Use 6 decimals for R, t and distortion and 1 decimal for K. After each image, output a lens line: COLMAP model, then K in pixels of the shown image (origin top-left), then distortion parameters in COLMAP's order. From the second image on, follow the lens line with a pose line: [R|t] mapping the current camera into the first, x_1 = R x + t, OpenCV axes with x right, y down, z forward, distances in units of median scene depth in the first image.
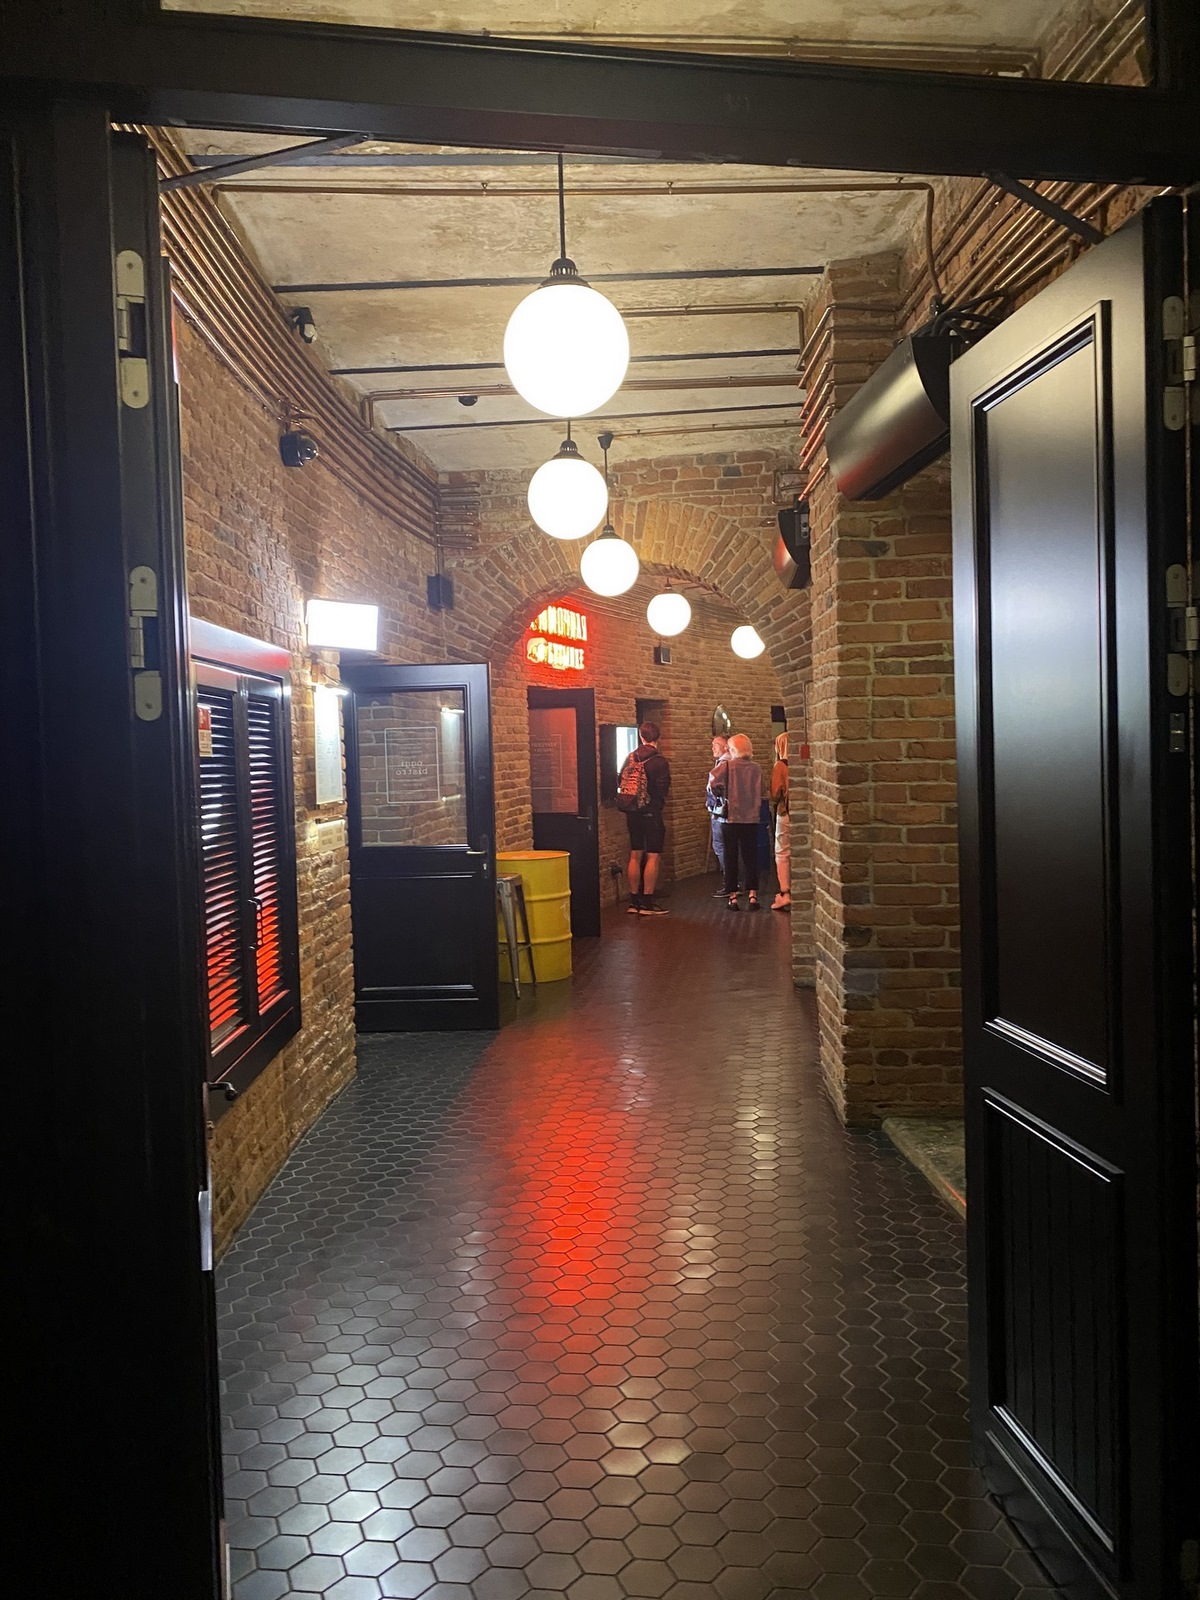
lens RADIAL K [[1219.1, 0, 602.0], [0, 1219.1, 802.0], [0, 0, 1]] dist [-0.009289, -0.006874]
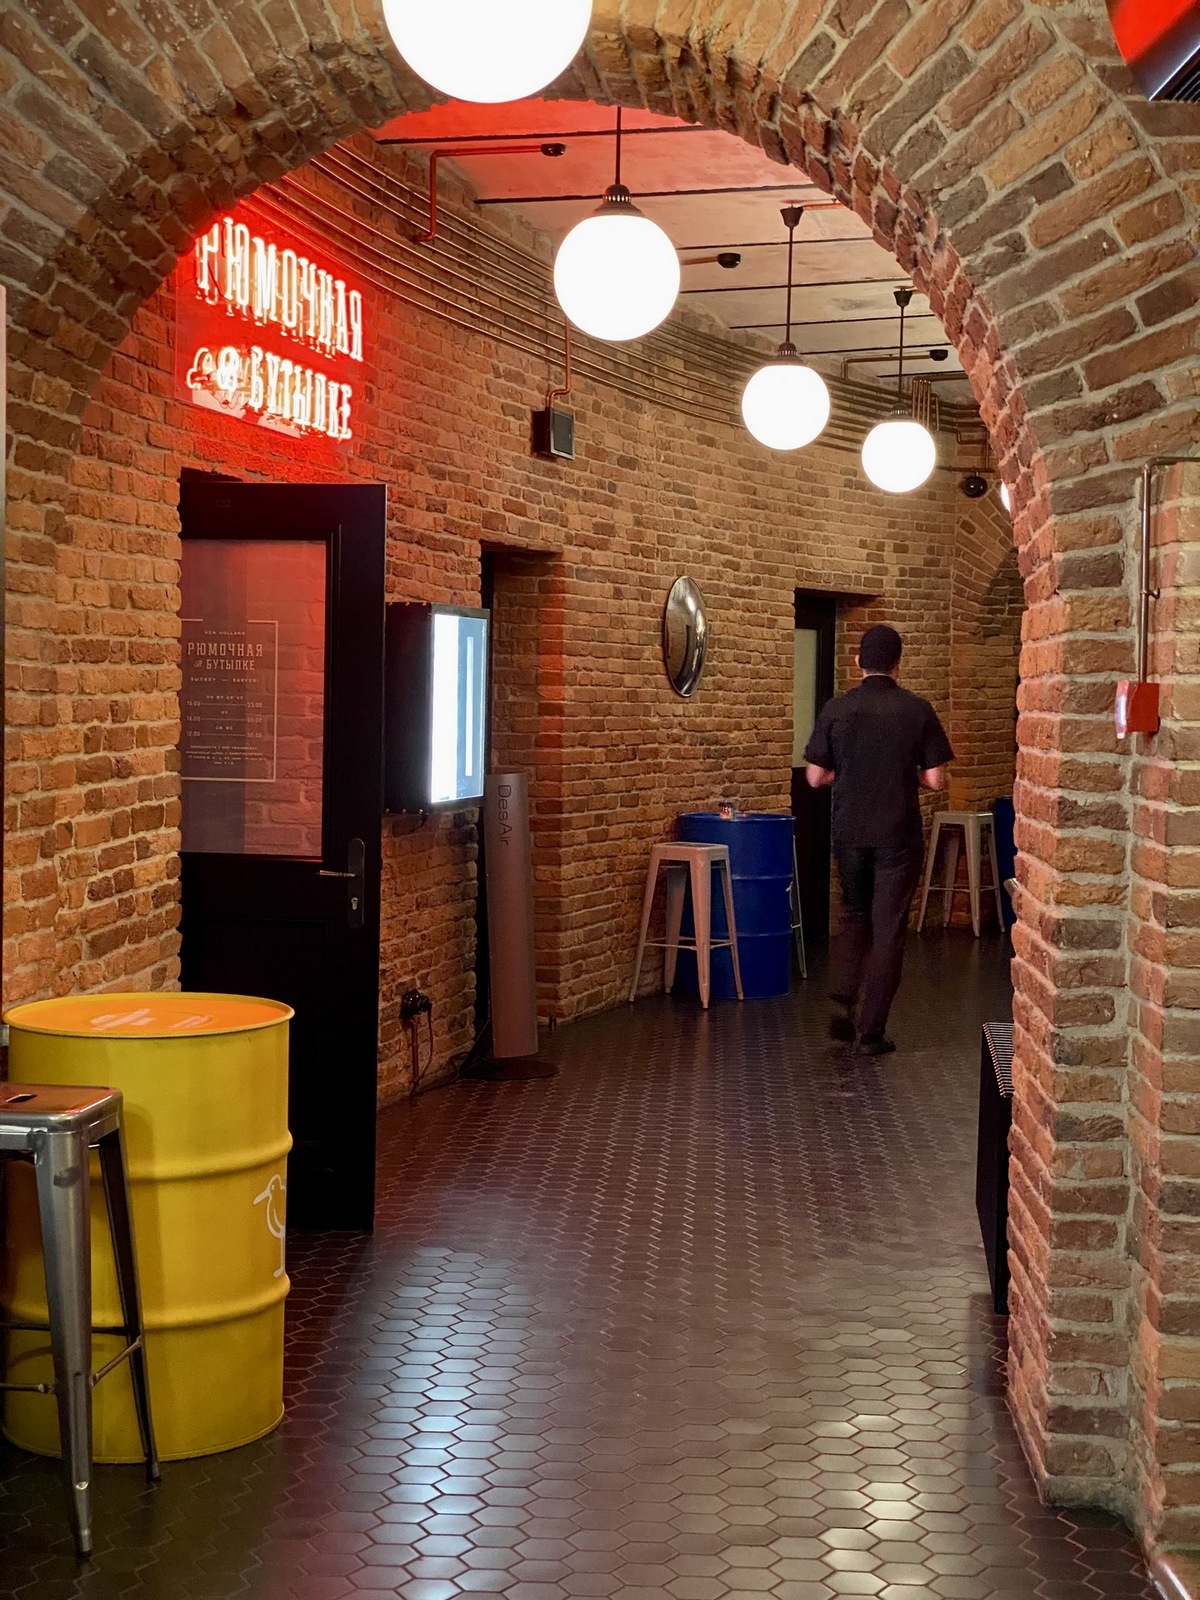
lens RADIAL K [[2422.8, 0, 602.5], [0, 2422.8, 793.6], [0, 0, 1]] dist [0.070639, 0.000000]
pose [[0.993800, 0.041295, 0.103232, -0.012547], [-0.041533, 0.999137, 0.000150, -0.012085], [-0.103137, -0.004436, 0.994657, 0.339464]]
